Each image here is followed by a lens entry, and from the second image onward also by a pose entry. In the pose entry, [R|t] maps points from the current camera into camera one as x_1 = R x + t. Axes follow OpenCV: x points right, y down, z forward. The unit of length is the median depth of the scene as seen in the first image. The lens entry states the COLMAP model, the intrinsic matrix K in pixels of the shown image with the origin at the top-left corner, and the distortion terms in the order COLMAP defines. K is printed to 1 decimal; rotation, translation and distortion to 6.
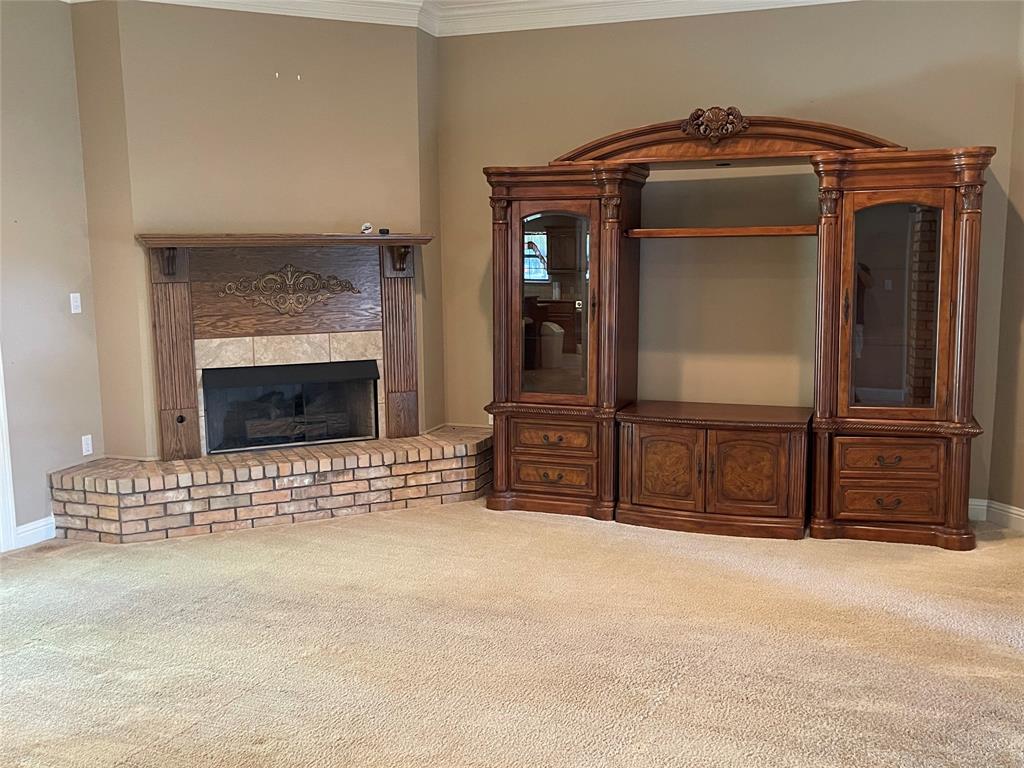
lens RADIAL K [[960.1, 0, 512.4], [0, 960.1, 382.5], [0, 0, 1]] dist [0.003573, 0.000000]
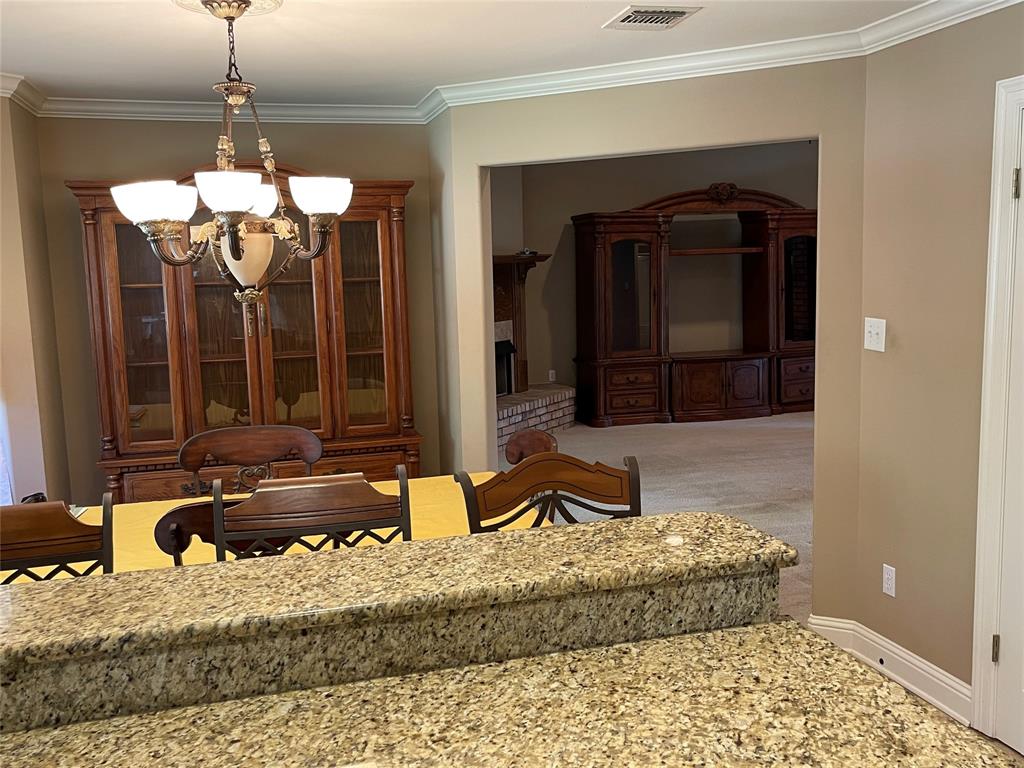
lens RADIAL K [[960.1, 0, 512.0], [0, 960.1, 384.7], [0, 0, 1]] dist [0.003573, 0.000000]
pose [[0.823978, -0.086058, 0.560048, -1.101337], [0.098012, 0.995147, 0.008715, 0.036546], [-0.558081, 0.047711, 0.828414, -0.250391]]
